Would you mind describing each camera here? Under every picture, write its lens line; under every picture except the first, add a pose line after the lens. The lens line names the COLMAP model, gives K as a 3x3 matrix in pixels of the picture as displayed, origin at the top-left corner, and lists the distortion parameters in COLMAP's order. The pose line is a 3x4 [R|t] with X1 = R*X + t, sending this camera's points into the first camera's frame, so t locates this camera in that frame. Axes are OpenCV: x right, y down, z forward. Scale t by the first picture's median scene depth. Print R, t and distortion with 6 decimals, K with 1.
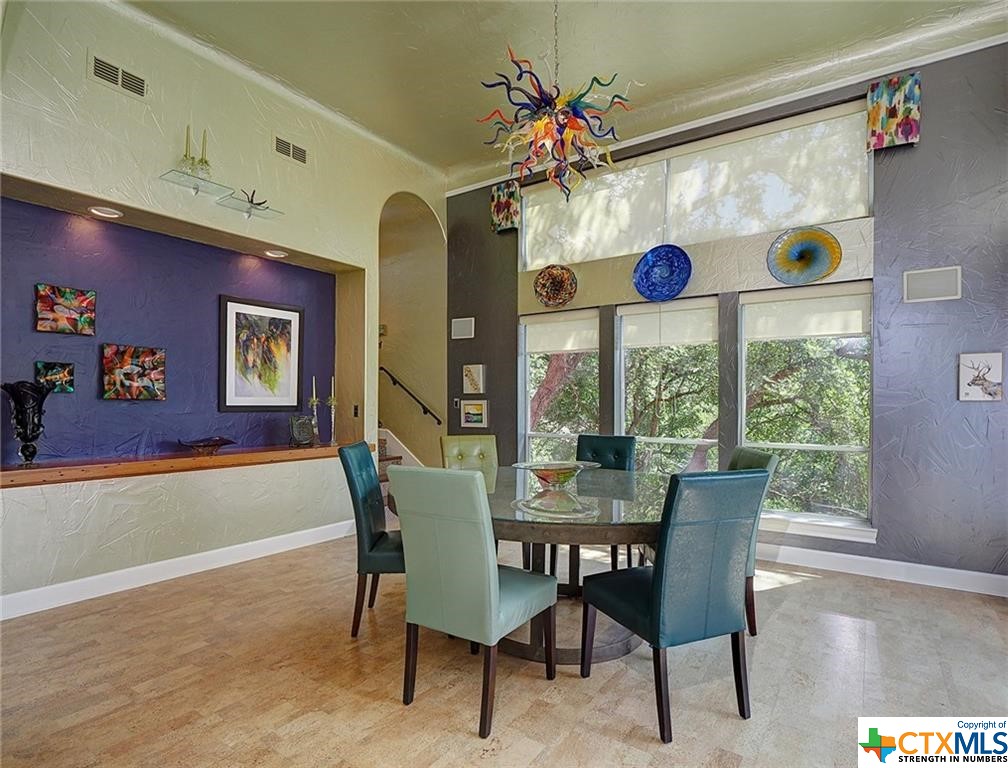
lens RADIAL K [[534.1, 0, 504.0], [0, 534.1, 384.0], [0, 0, 1]] dist [-0.002892, -0.001043]
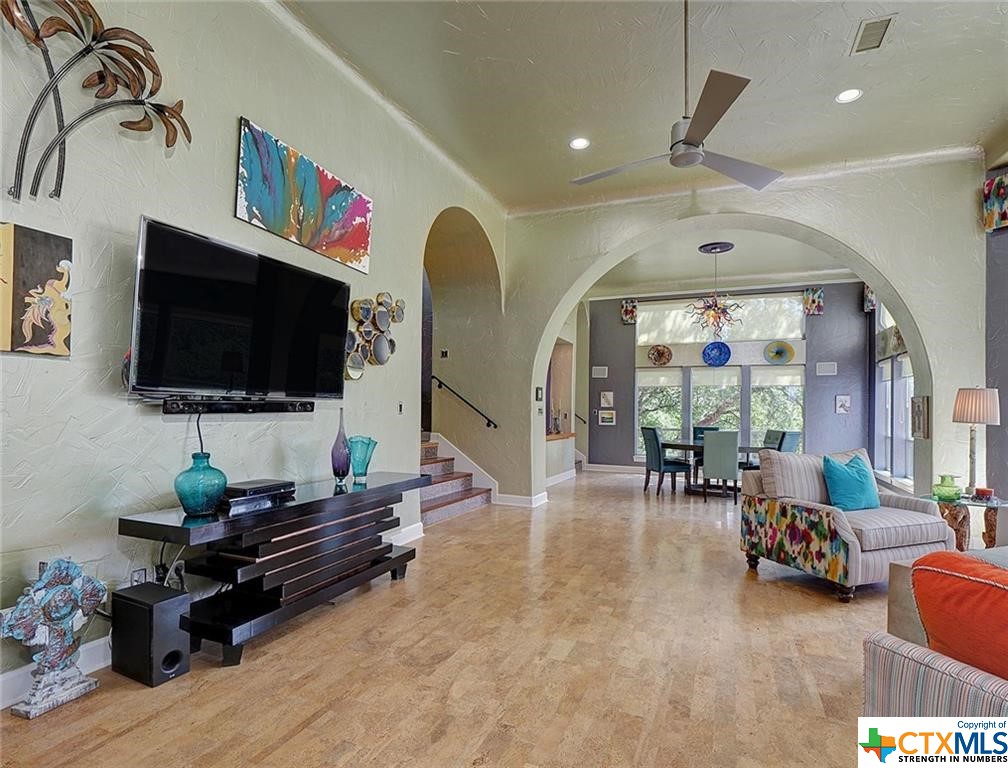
lens RADIAL K [[534.1, 0, 504.0], [0, 534.1, 384.0], [0, 0, 1]] dist [-0.002892, -0.001043]
pose [[0.980167, 0.017096, 0.197433, -0.847055], [-0.014754, 0.999802, -0.013332, -0.035370], [-0.197621, 0.010155, 0.980226, -0.839652]]
